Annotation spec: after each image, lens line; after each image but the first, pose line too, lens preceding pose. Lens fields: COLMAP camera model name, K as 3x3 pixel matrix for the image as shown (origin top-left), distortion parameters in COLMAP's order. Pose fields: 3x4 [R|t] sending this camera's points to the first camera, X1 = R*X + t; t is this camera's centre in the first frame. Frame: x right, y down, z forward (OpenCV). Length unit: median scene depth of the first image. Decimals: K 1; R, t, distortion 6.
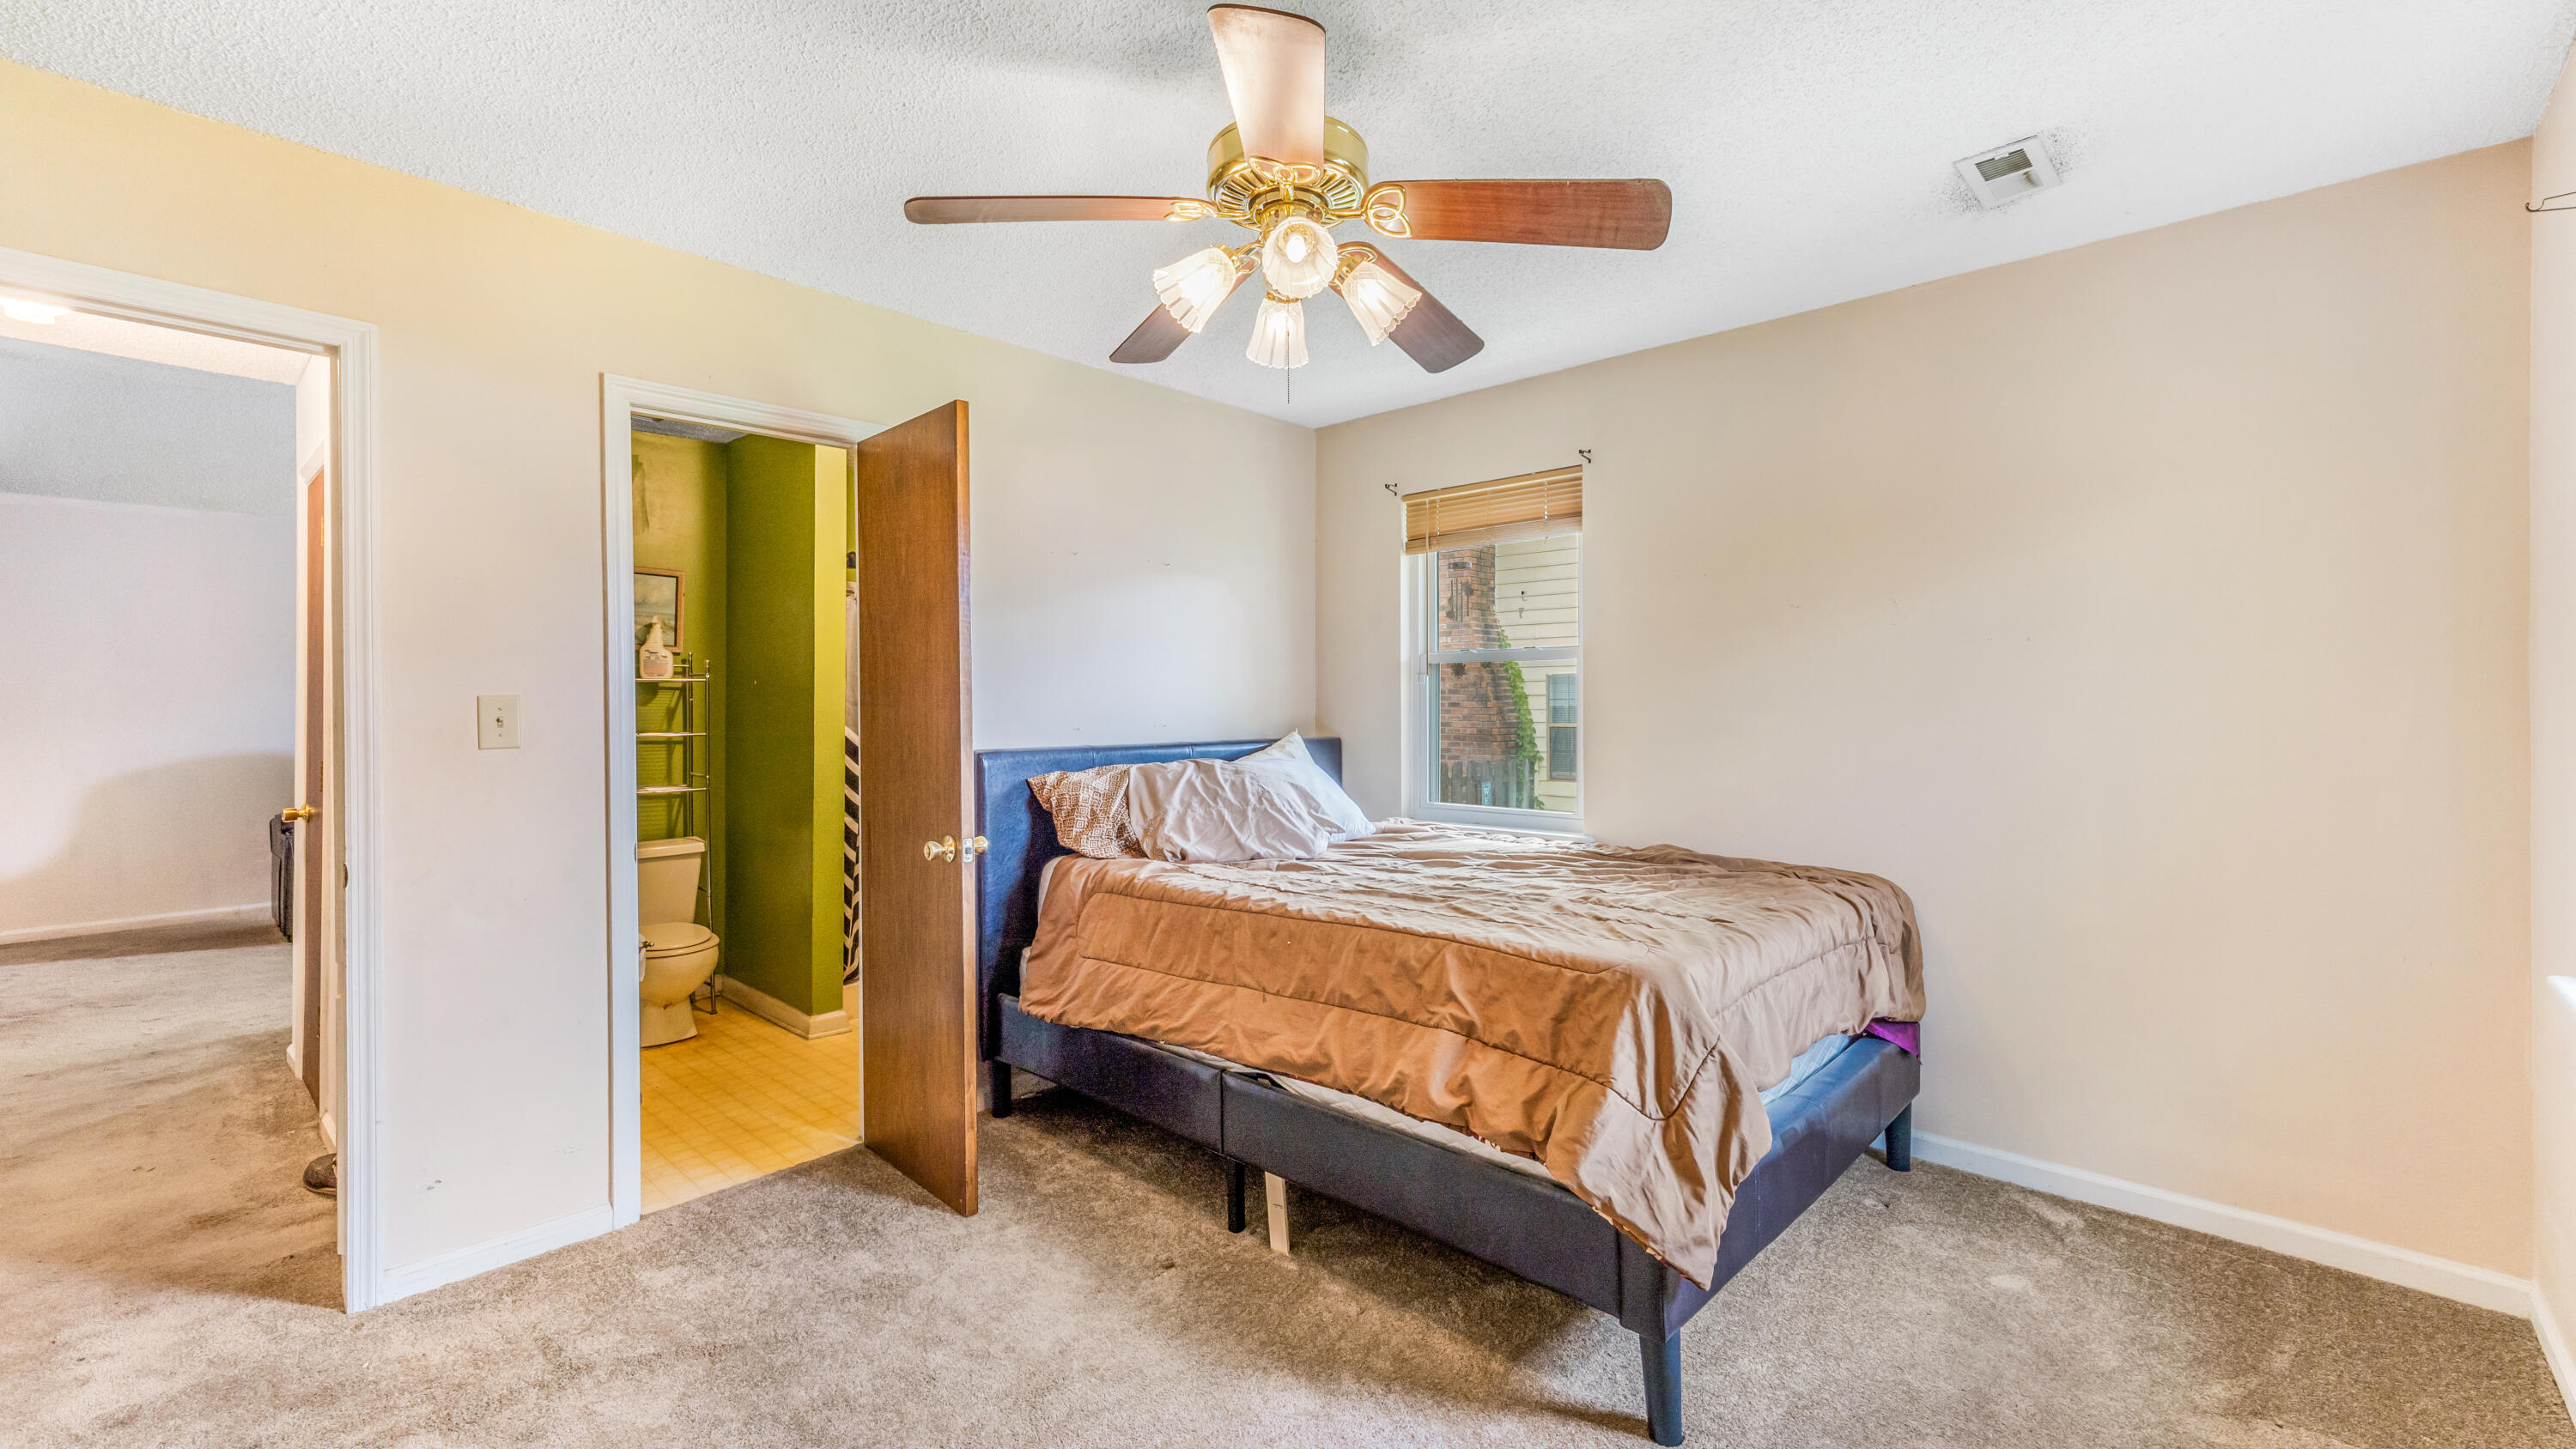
lens RADIAL K [[1088.3, 0, 1282.3], [0, 1088.3, 711.9], [0, 0, 1]] dist [0.001599, 0.000033]
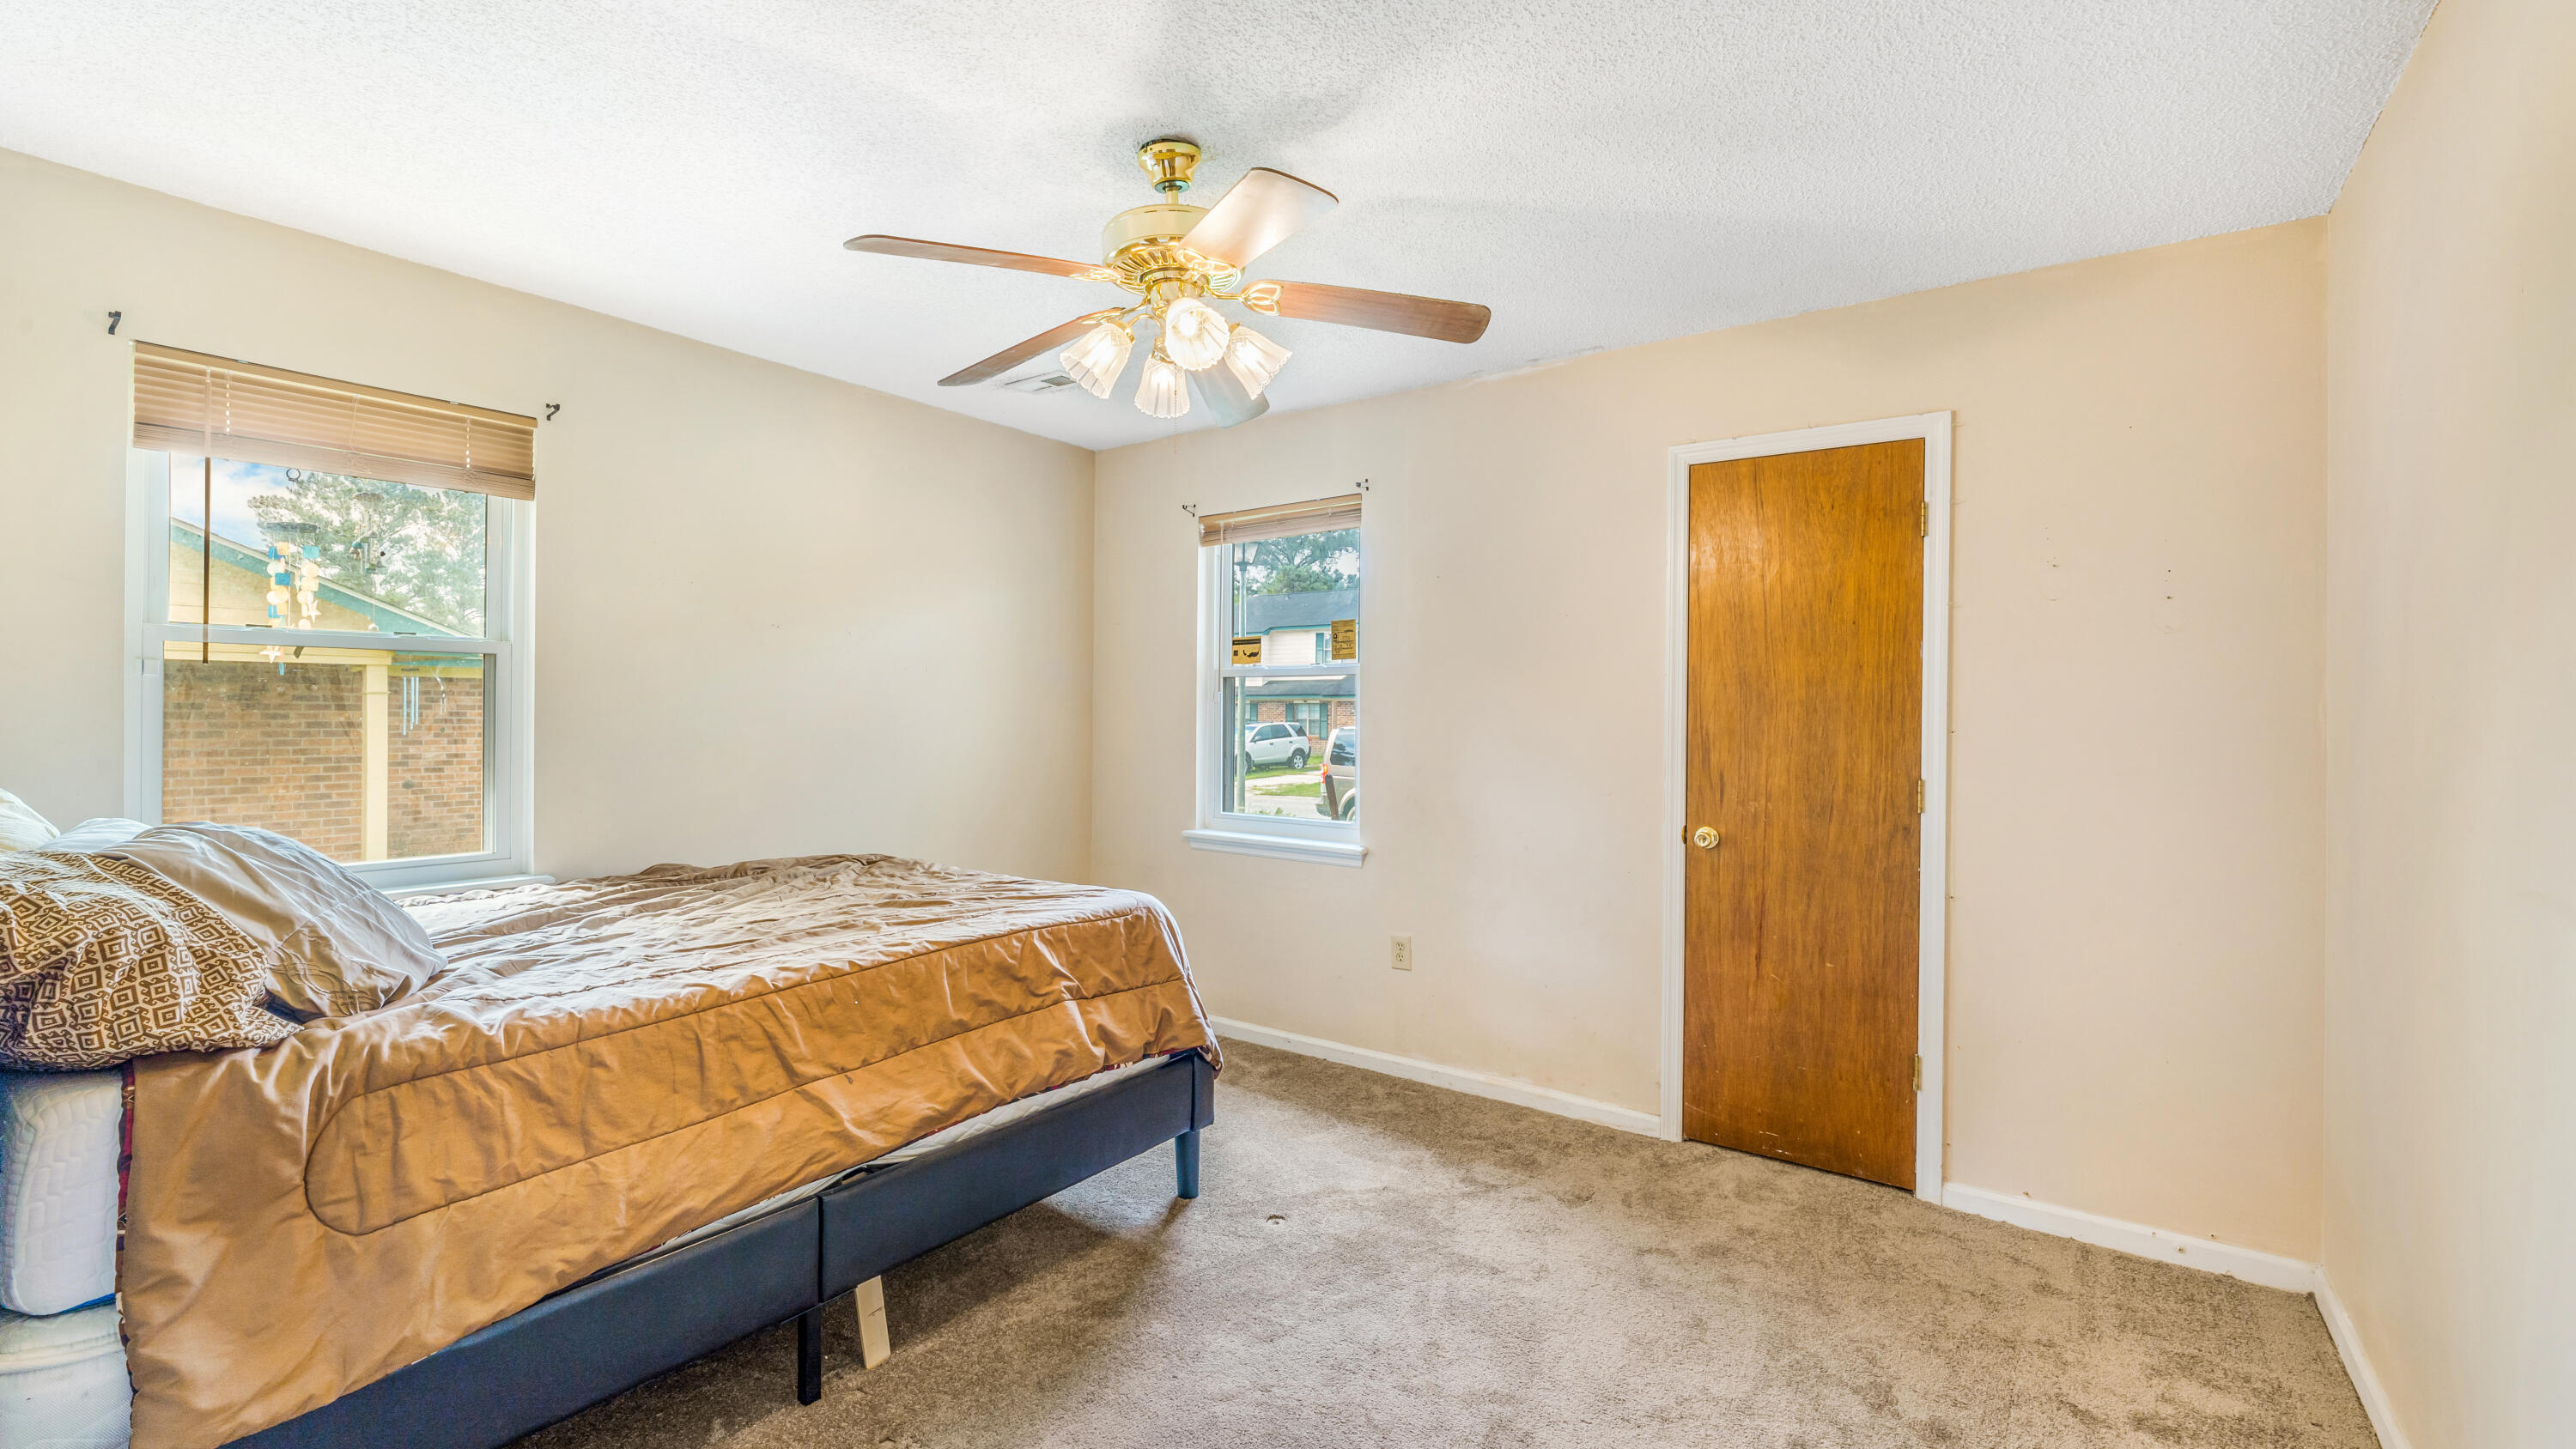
lens RADIAL K [[1053.5, 0, 1282.4], [0, 1053.5, 749.8], [0, 0, 1]] dist [0.010677, 0.000062]
pose [[-0.099711, -0.040325, 0.994199, -0.902105], [0.000449, 0.999177, 0.040572, -0.017927], [-0.995016, 0.004492, -0.099610, 0.817078]]
